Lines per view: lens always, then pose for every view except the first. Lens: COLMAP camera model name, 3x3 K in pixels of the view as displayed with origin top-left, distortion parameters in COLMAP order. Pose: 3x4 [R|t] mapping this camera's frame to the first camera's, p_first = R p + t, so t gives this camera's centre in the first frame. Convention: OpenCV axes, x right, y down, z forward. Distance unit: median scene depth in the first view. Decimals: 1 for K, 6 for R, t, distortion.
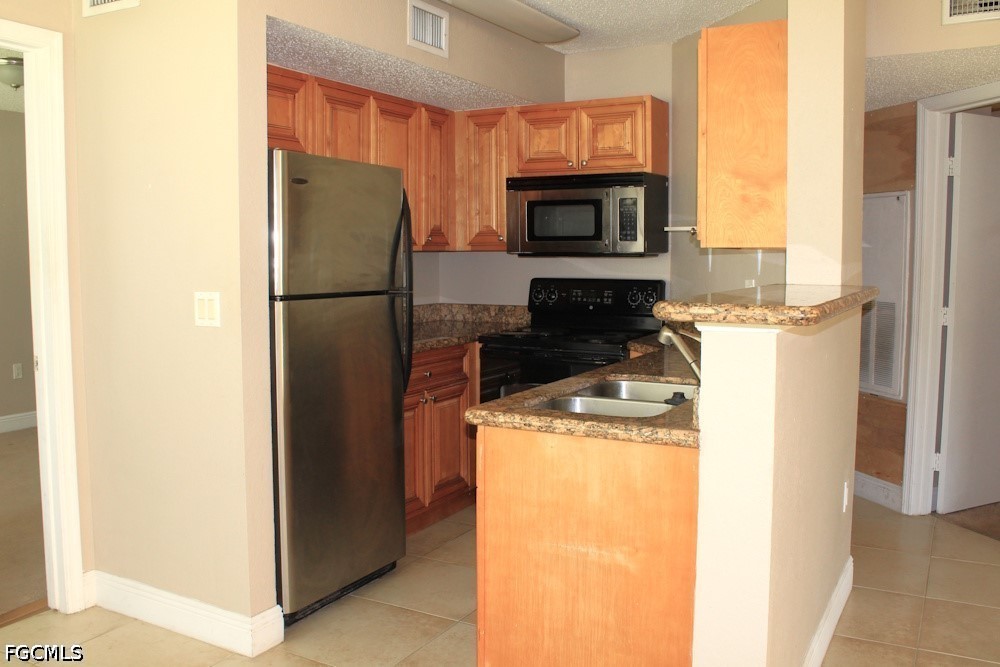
lens RADIAL K [[881.4, 0, 494.1], [0, 881.4, 330.5], [0, 0, 1]] dist [-0.139651, 0.101151]
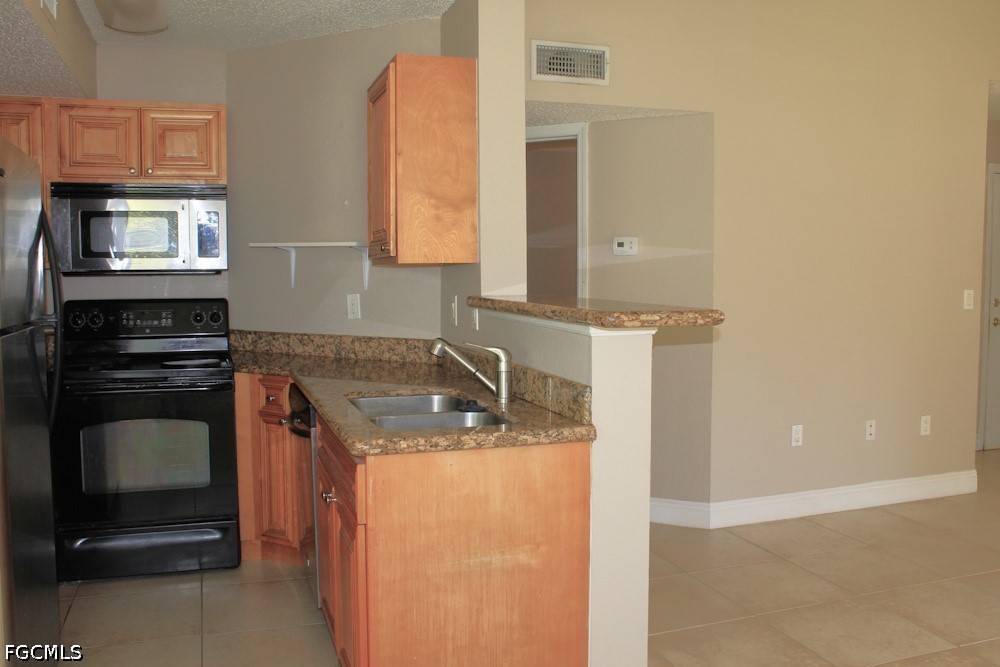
lens RADIAL K [[881.4, 0, 494.1], [0, 881.4, 330.5], [0, 0, 1]] dist [-0.139651, 0.101151]
pose [[0.676175, -0.053590, 0.734790, -0.617901], [0.067065, 0.997687, 0.011050, -0.025977], [-0.733682, 0.041807, 0.678205, 0.285355]]
